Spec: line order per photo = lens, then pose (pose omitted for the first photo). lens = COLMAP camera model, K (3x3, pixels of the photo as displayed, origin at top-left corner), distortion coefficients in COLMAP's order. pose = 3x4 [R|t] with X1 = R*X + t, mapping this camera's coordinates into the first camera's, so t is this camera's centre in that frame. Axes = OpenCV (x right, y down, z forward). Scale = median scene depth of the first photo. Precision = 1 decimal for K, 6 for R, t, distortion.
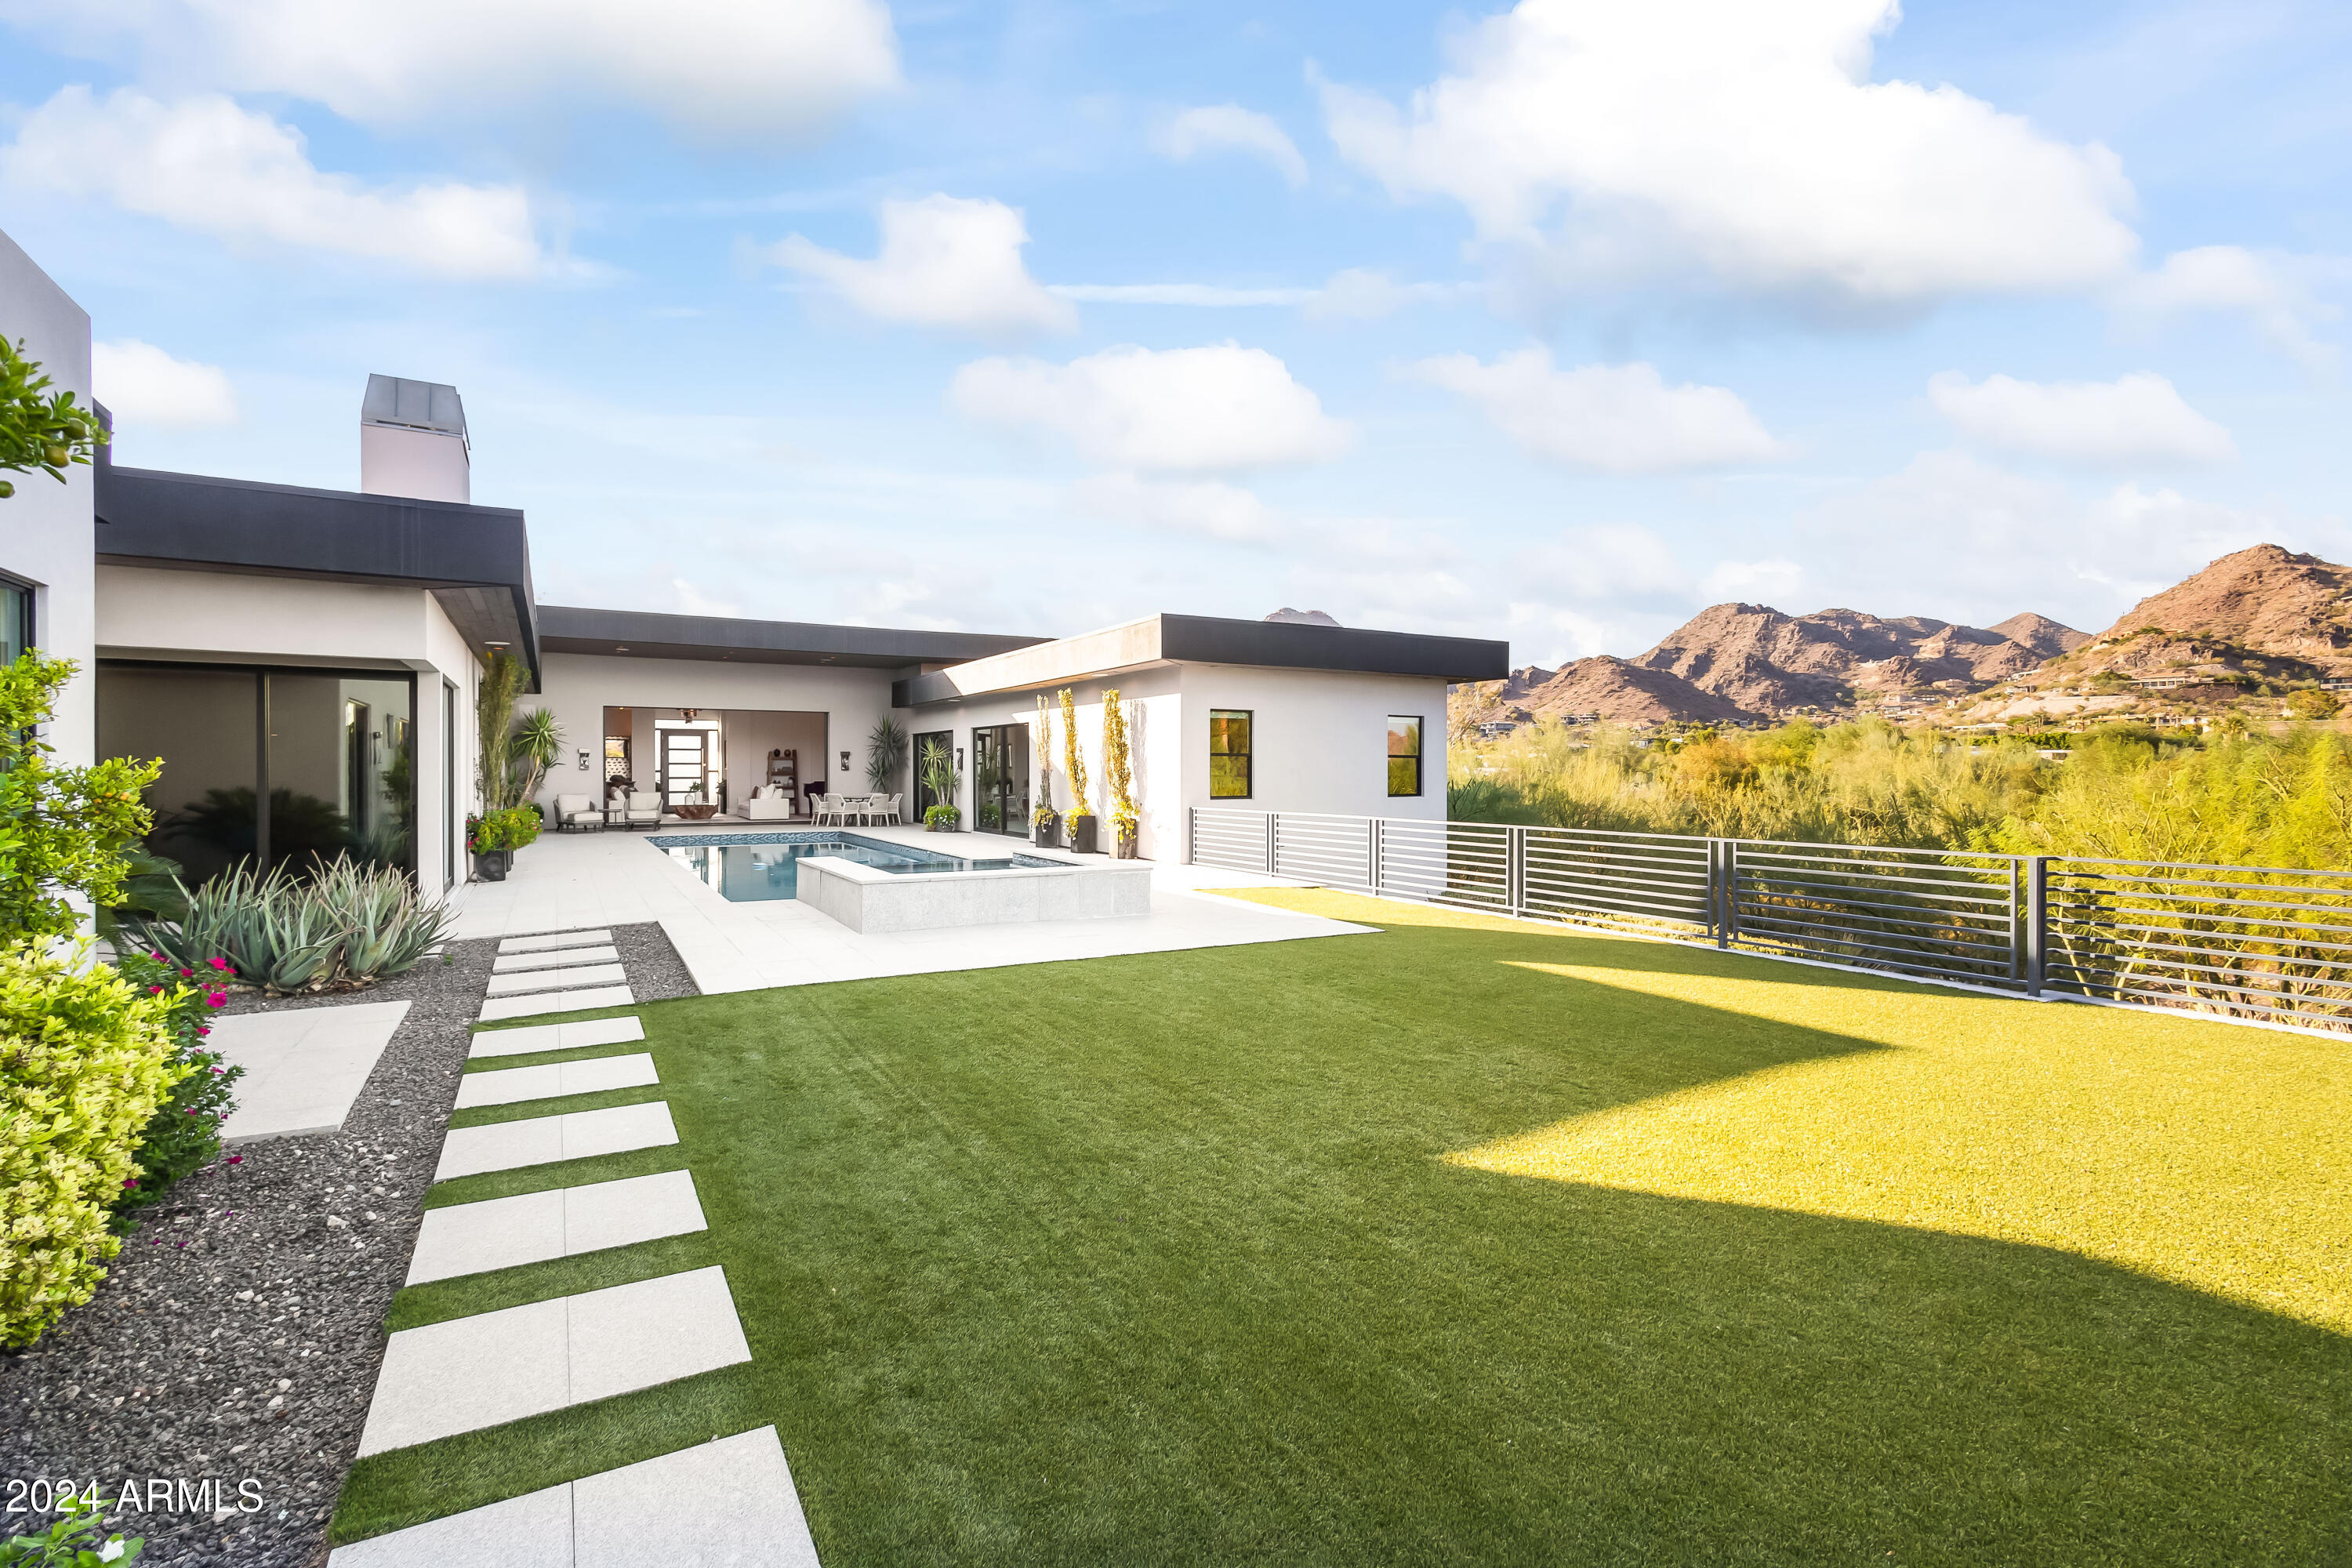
lens RADIAL K [[1099.7, 0, 1171.0], [0, 1099.7, 778.4], [0, 0, 1]] dist [-0.000409, -0.000493]
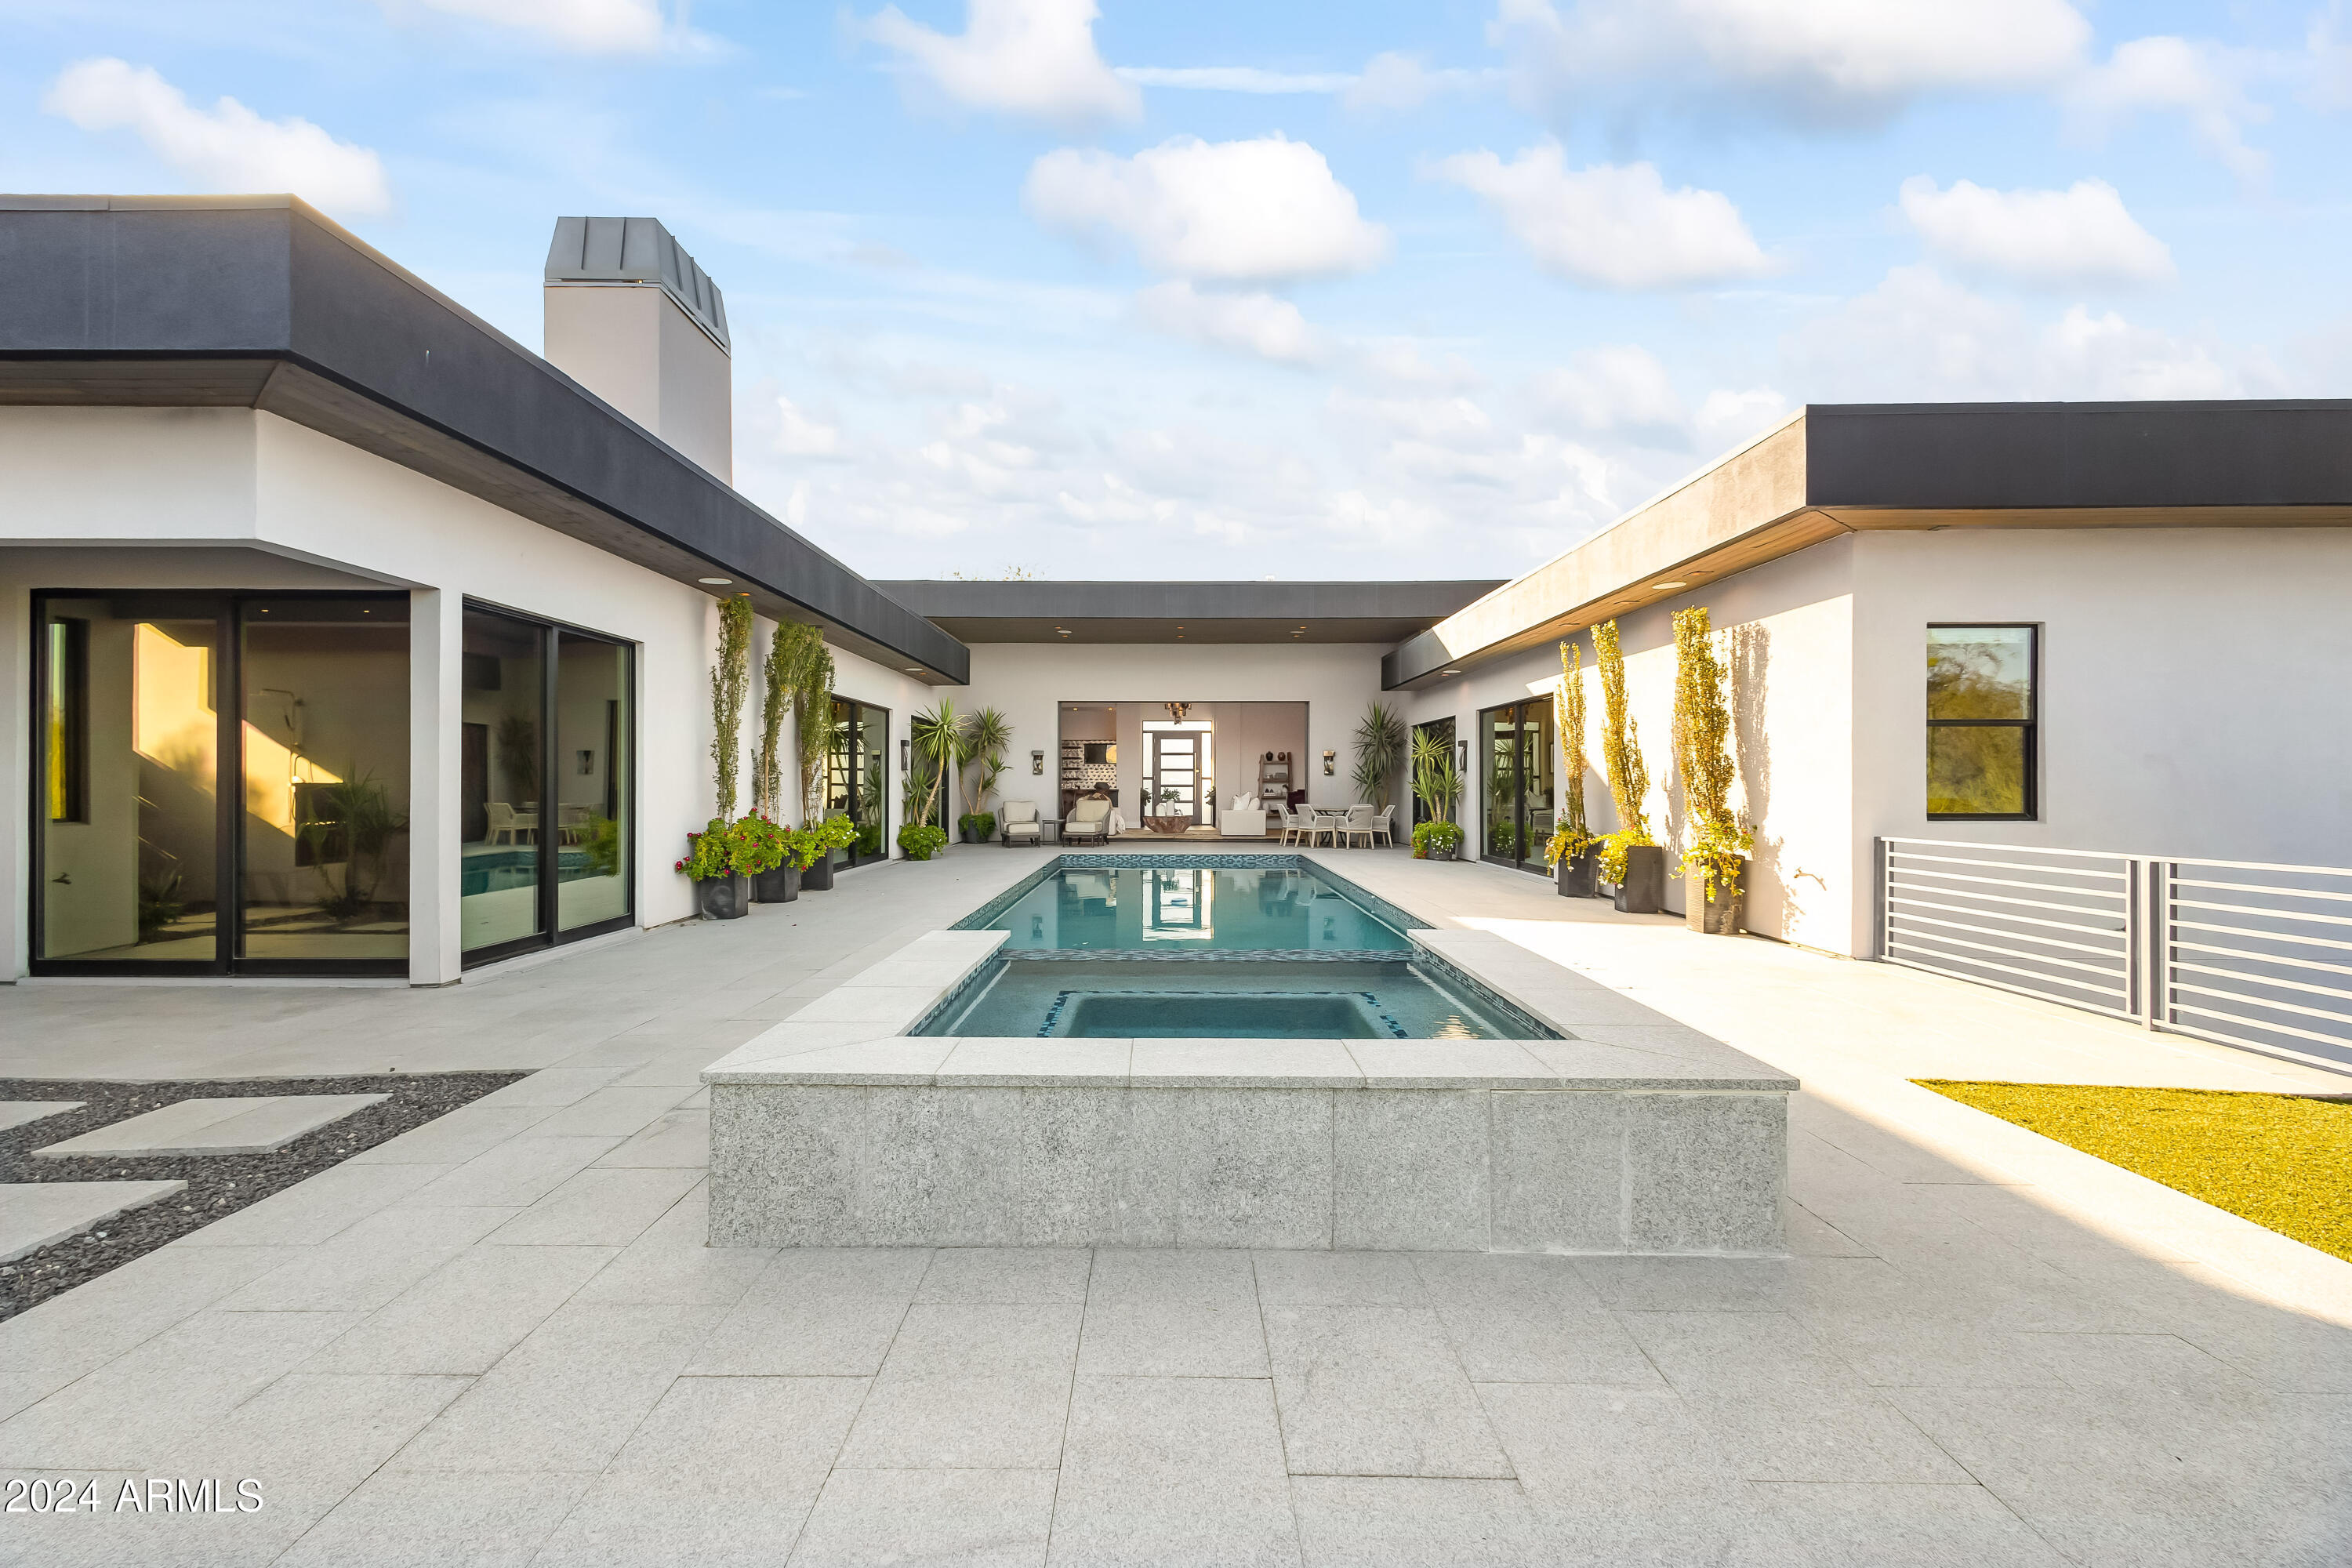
lens RADIAL K [[1099.7, 0, 1171.0], [0, 1099.7, 778.4], [0, 0, 1]] dist [-0.000409, -0.000493]
pose [[0.868633, -0.001419, -0.495453, -0.008199], [-0.005394, 0.999910, -0.012320, 0.006713], [0.495426, 0.013374, 0.868547, 0.341880]]
